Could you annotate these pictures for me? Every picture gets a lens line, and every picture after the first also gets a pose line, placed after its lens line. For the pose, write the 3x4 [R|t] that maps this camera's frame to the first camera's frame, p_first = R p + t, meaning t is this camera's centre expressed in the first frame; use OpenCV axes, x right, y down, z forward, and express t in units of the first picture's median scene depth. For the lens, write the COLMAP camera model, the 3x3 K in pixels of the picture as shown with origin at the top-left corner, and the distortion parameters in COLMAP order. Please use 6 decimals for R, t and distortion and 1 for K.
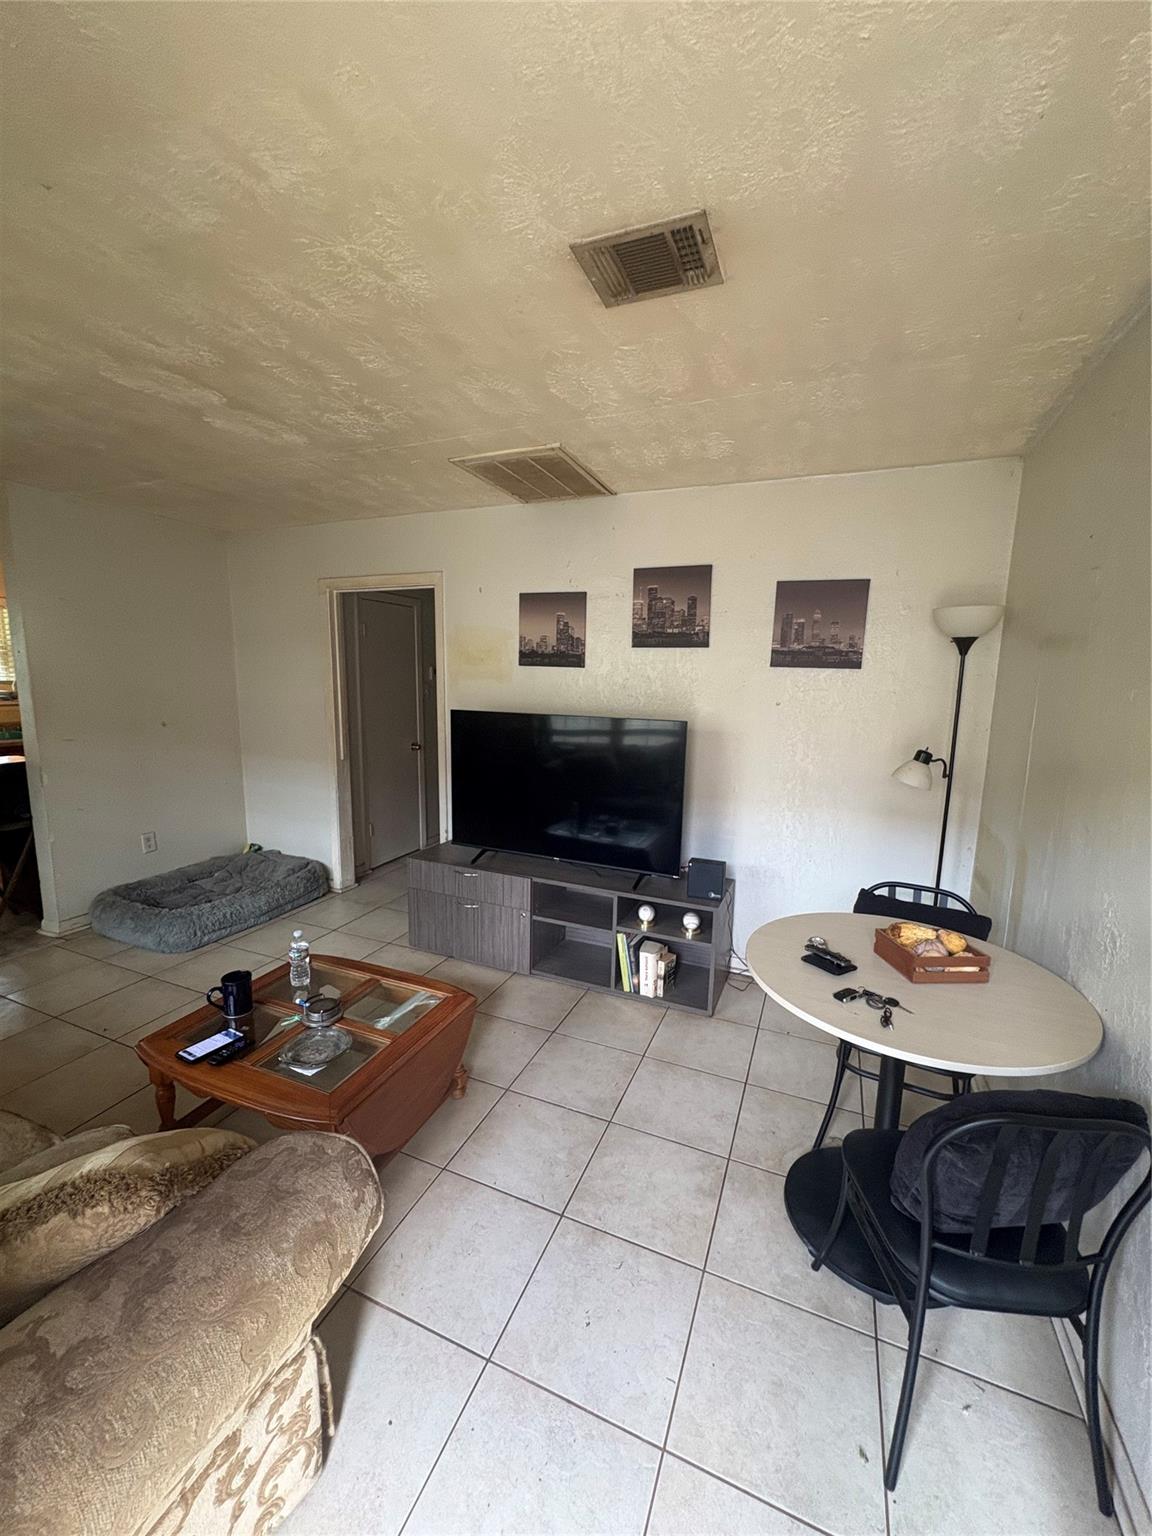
lens RADIAL K [[609.5, 0, 574.1], [0, 609.5, 767.9], [0, 0, 1]] dist [-0.003957, 0.000822]
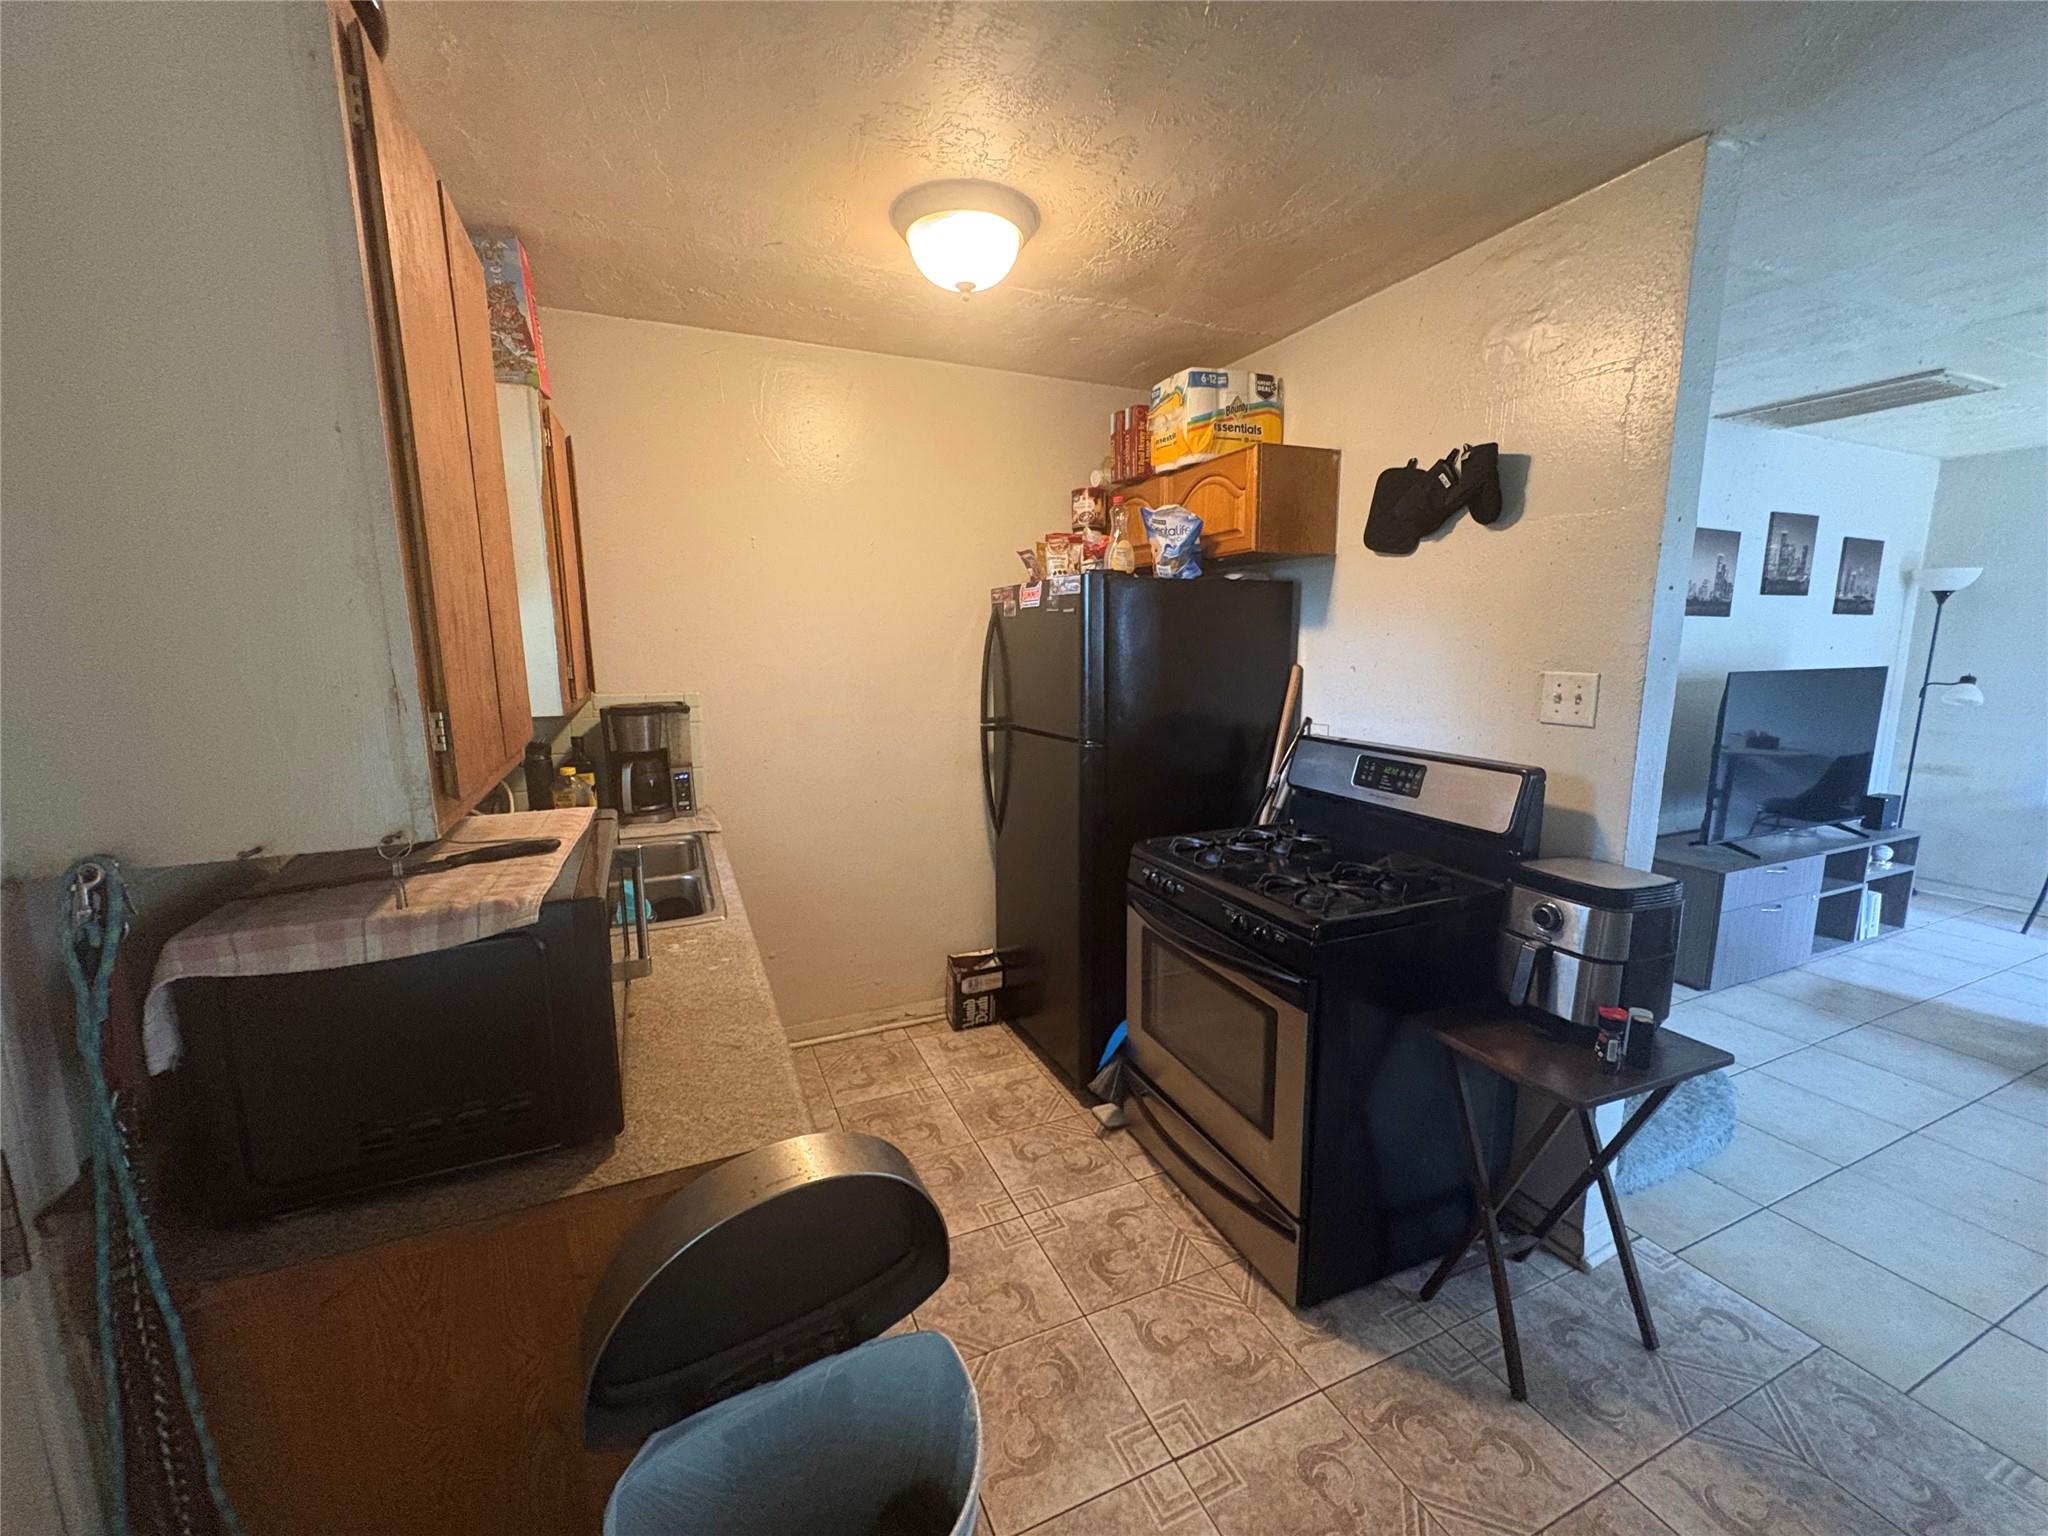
lens RADIAL K [[812.7, 0, 1023.2], [0, 812.7, 766.5], [0, 0, 1]] dist [-0.003957, 0.000822]
pose [[0.683773, -0.140721, 0.715998, -2.112652], [0.129998, 0.989024, 0.070234, -0.223156], [-0.718022, 0.045055, 0.694561, 1.249395]]
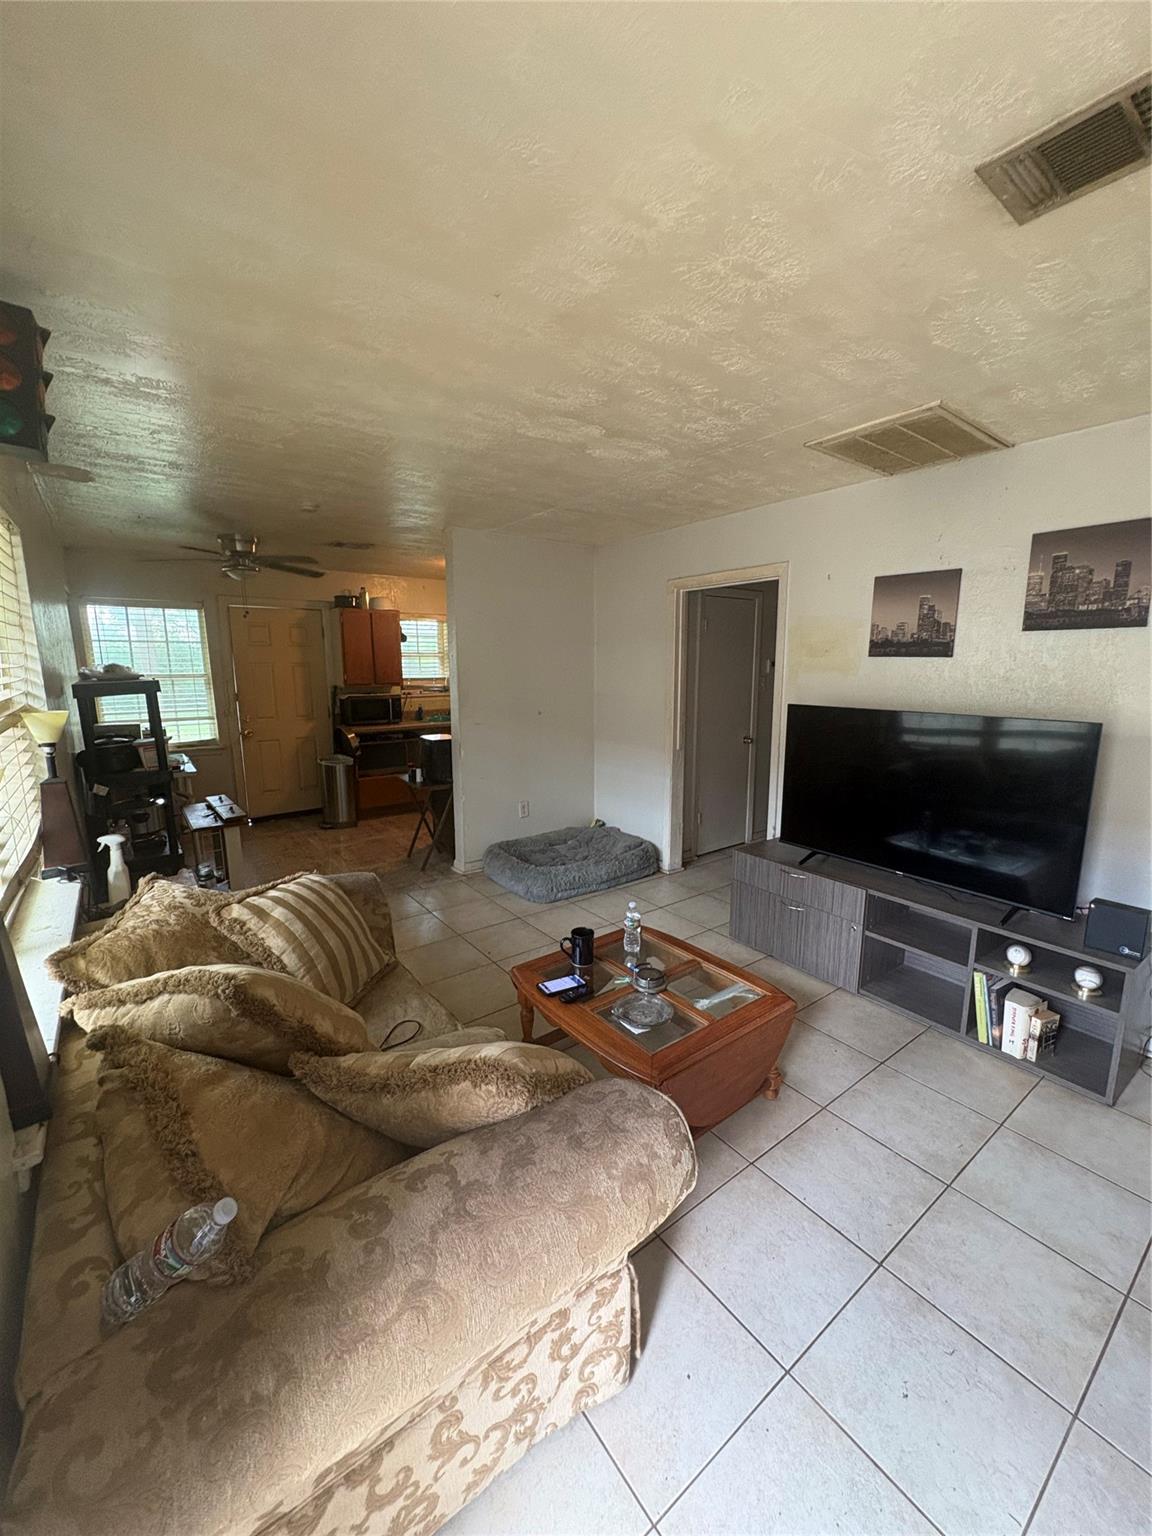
lens RADIAL K [[609.5, 0, 573.2], [0, 609.5, 766.7], [0, 0, 1]] dist [-0.003957, 0.000822]
pose [[0.863346, 0.064903, -0.500421, -0.007383], [-0.059969, 0.997863, 0.025957, -0.000448], [0.501036, 0.007600, 0.865393, -0.013855]]
